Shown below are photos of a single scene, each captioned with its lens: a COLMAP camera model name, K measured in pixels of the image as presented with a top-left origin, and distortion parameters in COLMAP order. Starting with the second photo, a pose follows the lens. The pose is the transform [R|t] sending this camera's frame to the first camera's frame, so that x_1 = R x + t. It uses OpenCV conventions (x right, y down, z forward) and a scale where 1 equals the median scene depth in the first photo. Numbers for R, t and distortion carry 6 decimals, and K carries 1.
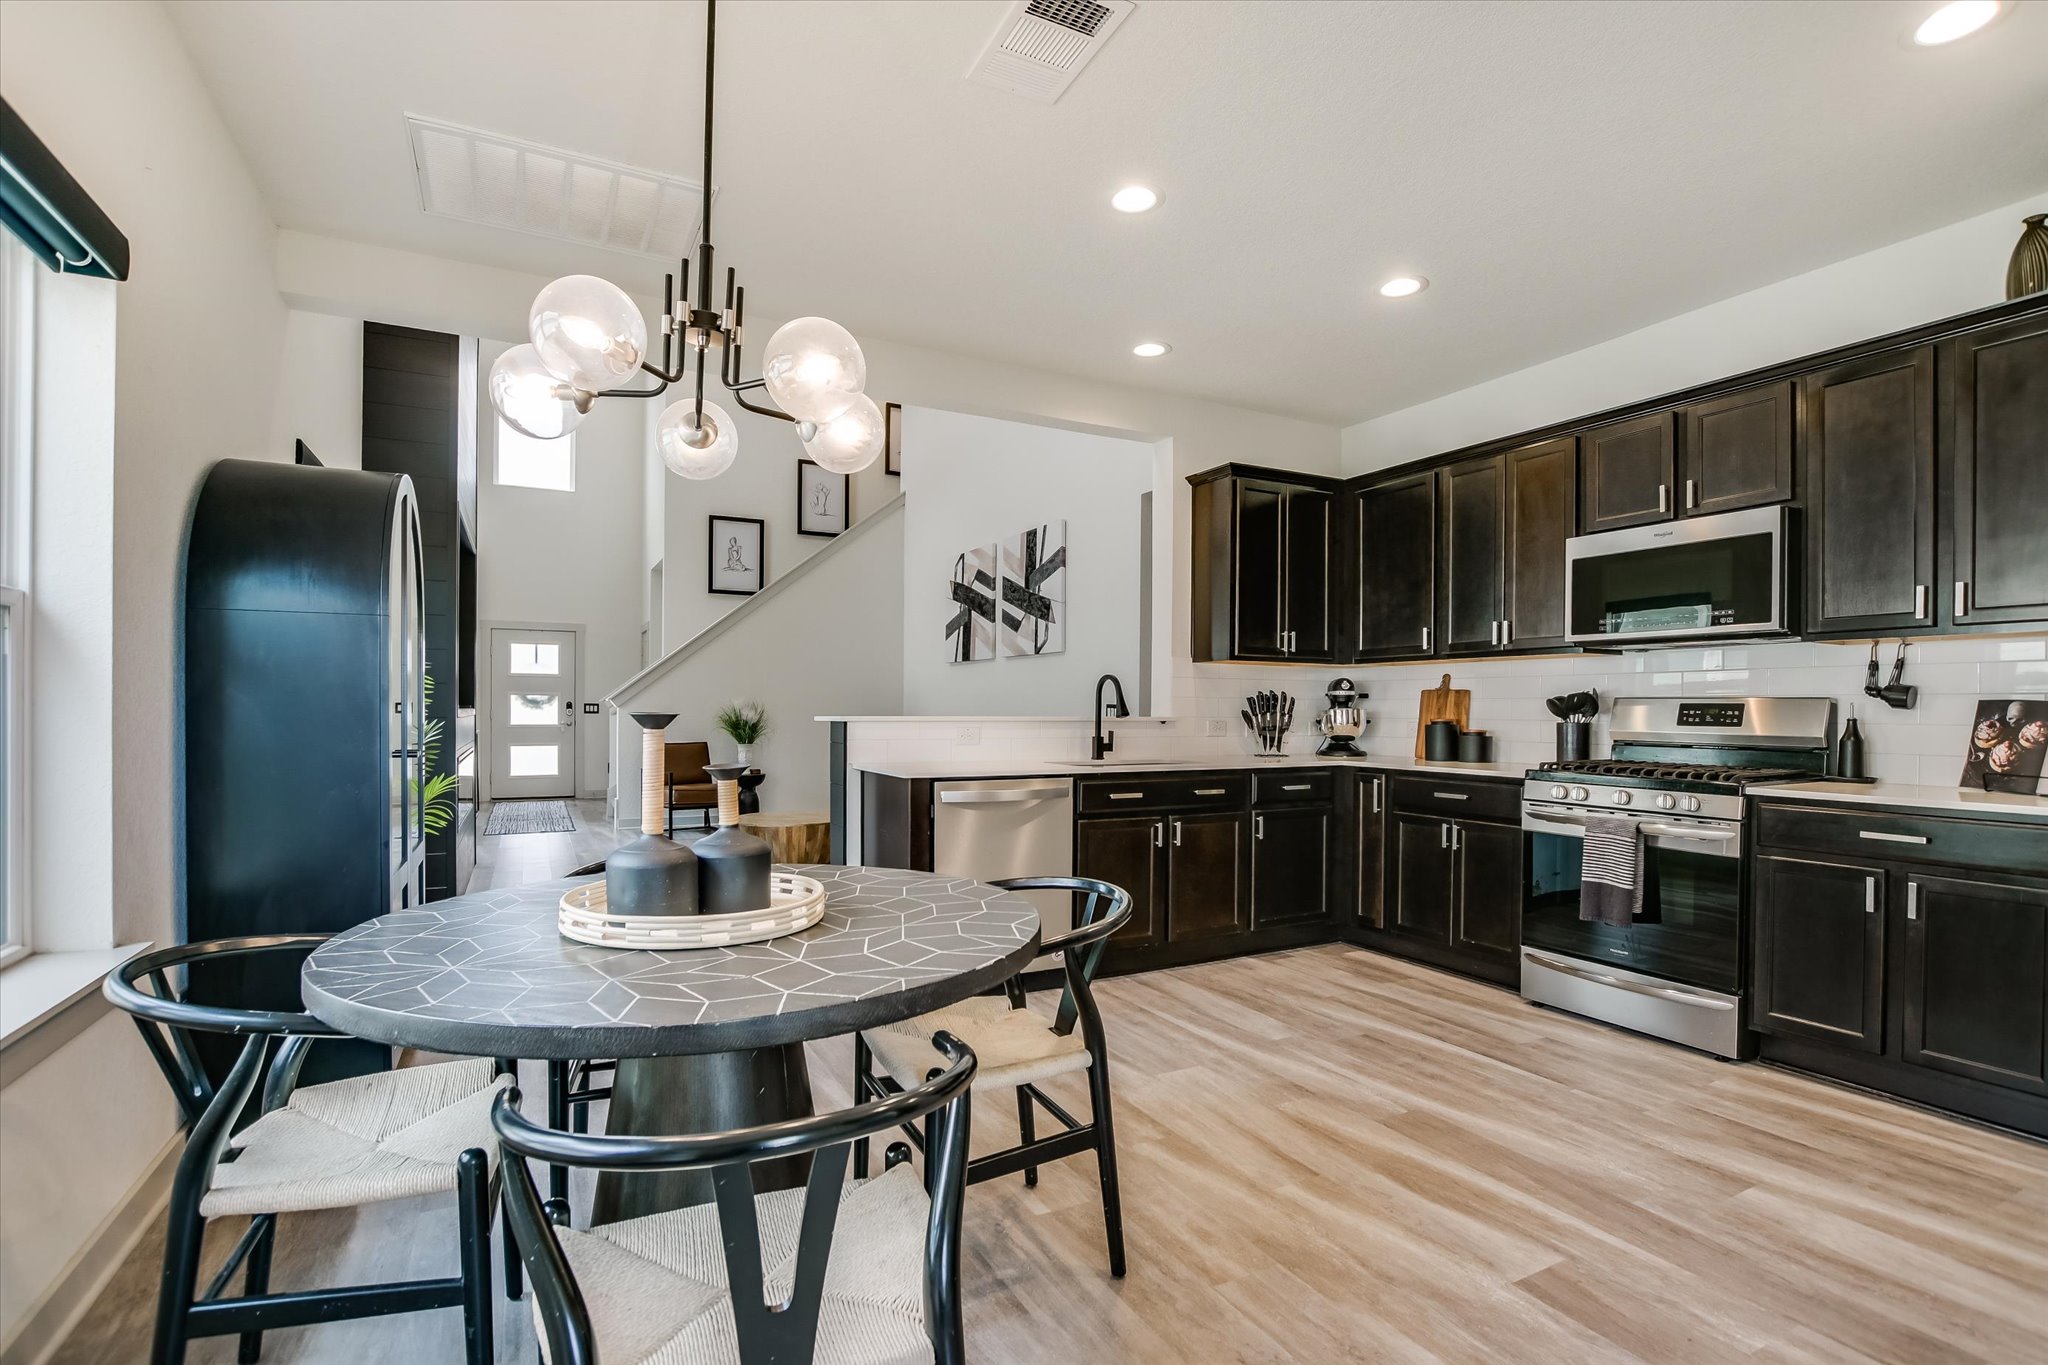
lens RADIAL K [[974.0, 0, 1015.8], [0, 974.0, 711.8], [0, 0, 1]] dist [-0.013084, -0.000259]
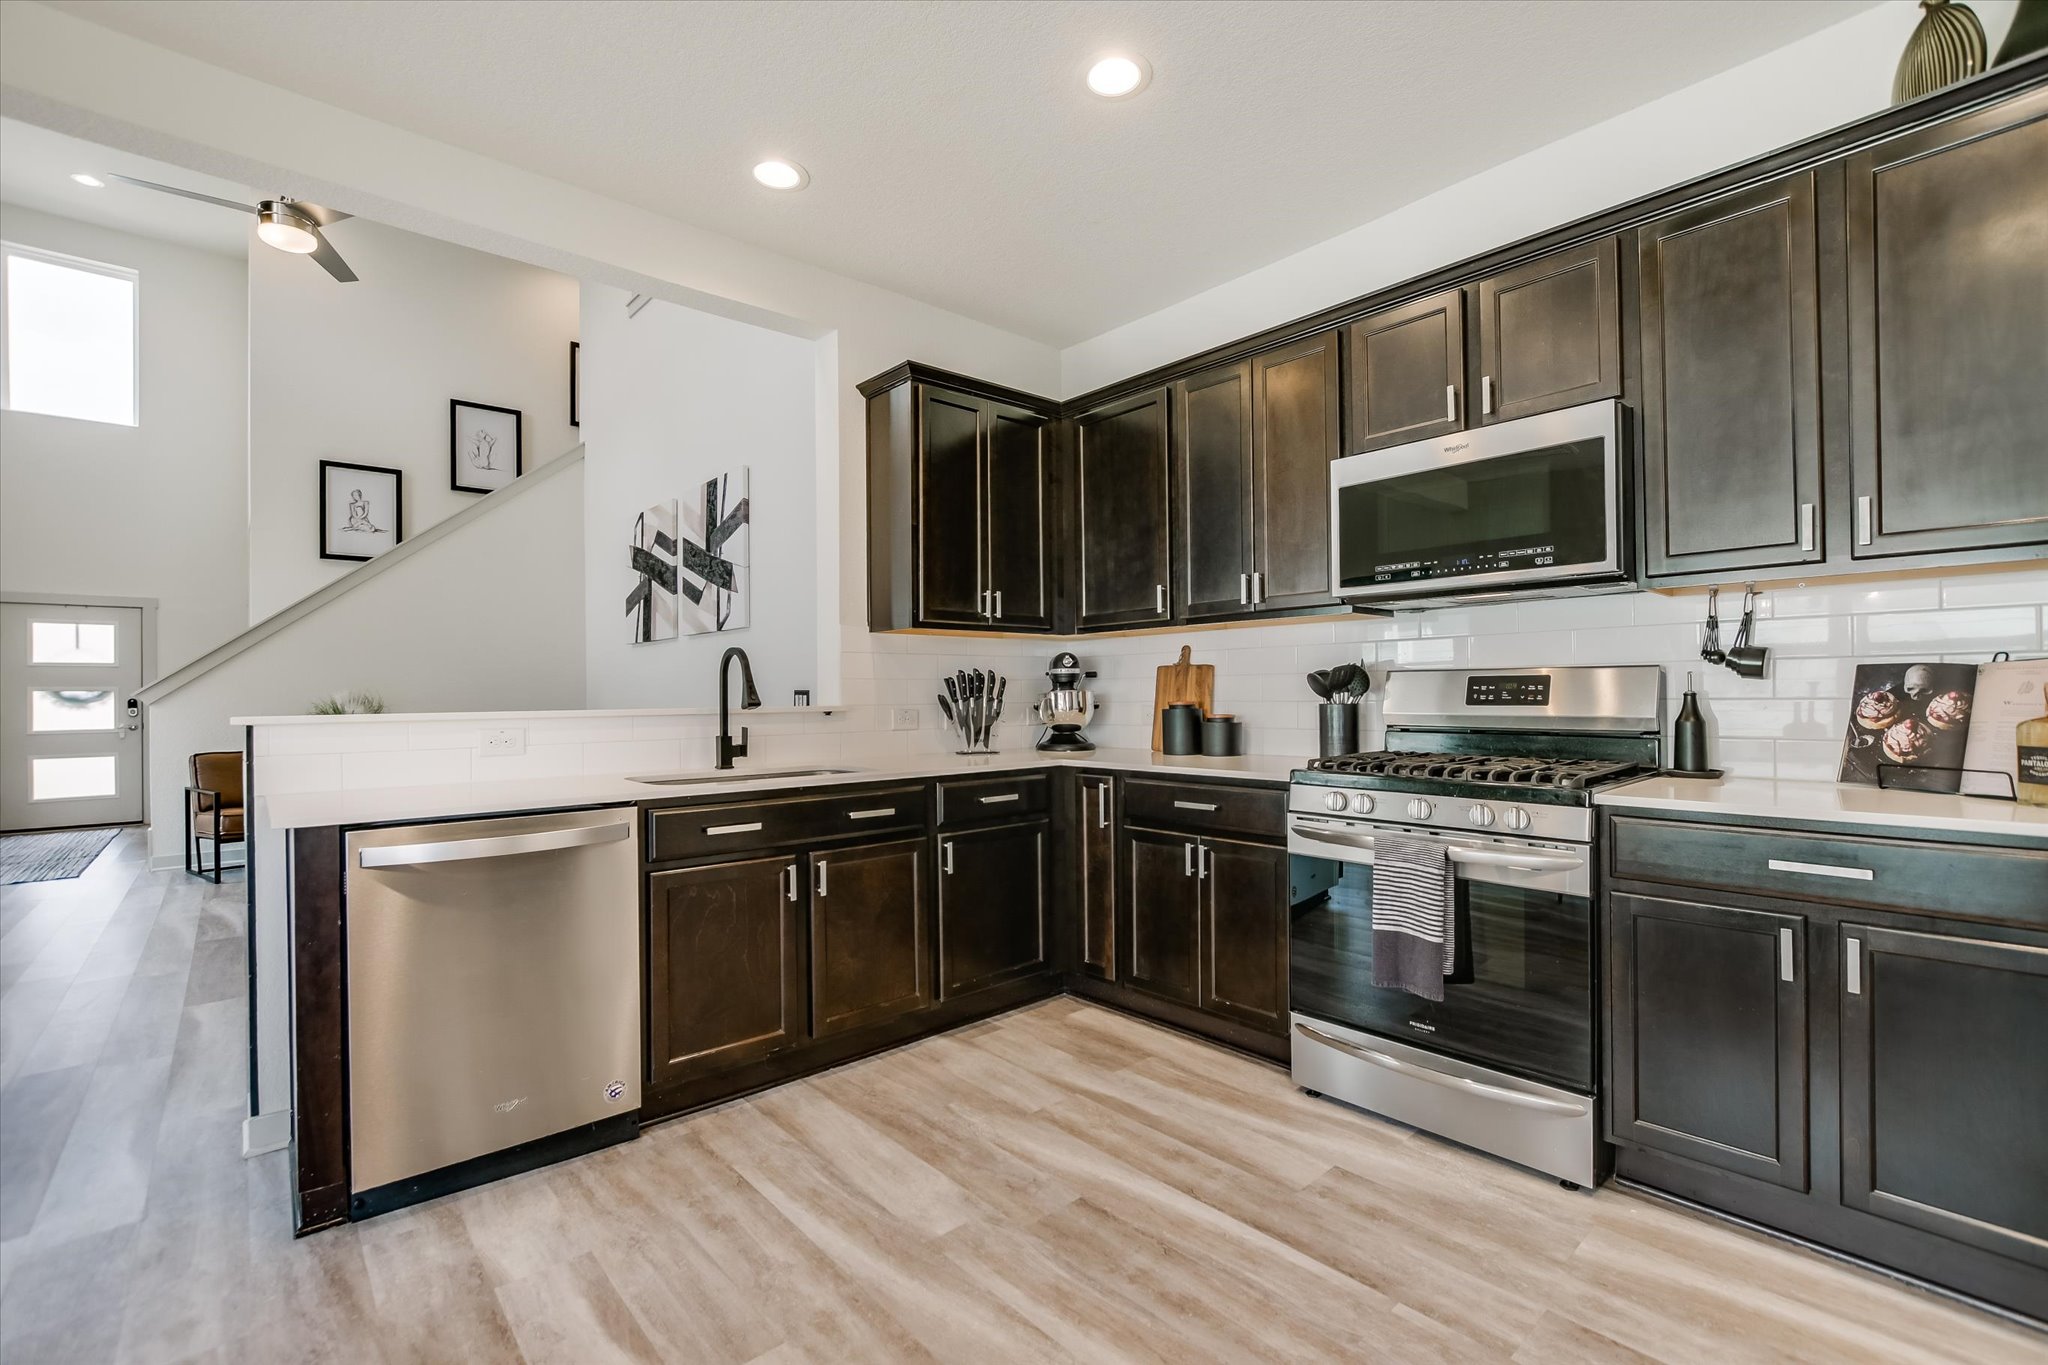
lens RADIAL K [[921.8, 0, 1024.0], [0, 921.8, 682.5], [0, 0, 1]] dist [-0.004799, -0.000289]
pose [[0.969830, -0.013814, 0.243391, 0.150409], [0.017844, 0.999738, -0.014364, 0.000211], [-0.243128, 0.018274, 0.969822, 0.346097]]
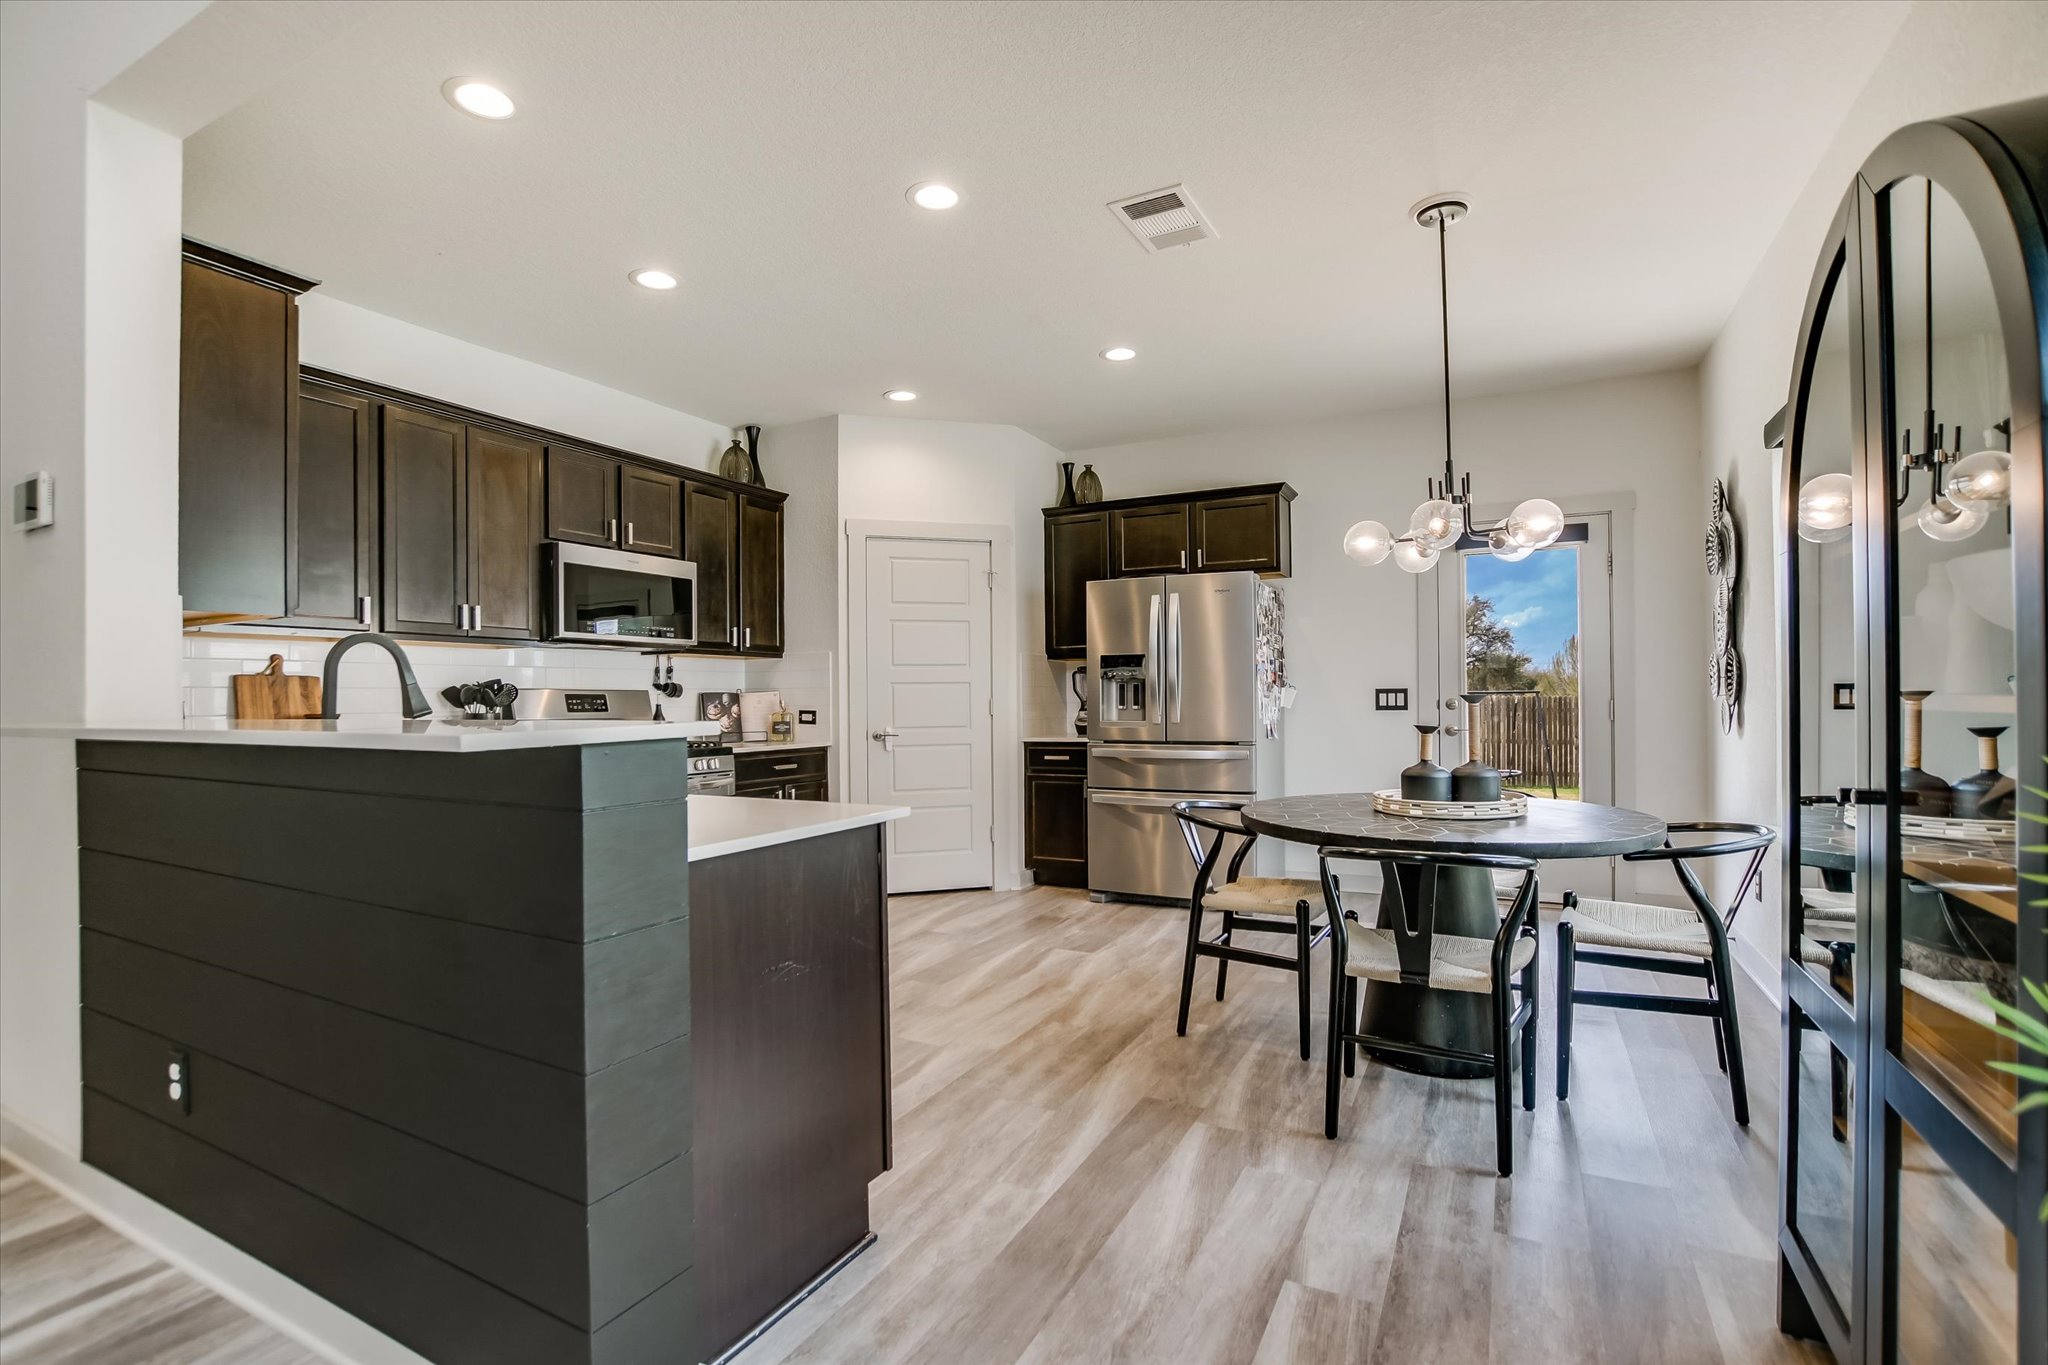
lens RADIAL K [[921.8, 0, 1024.0], [0, 921.8, 682.5], [0, 0, 1]] dist [-0.004799, -0.000289]
pose [[-0.581152, 0.013492, 0.813683, -0.535254], [0.009188, 0.999908, -0.010017, -0.006151], [-0.813743, 0.001654, -0.581223, 1.113813]]
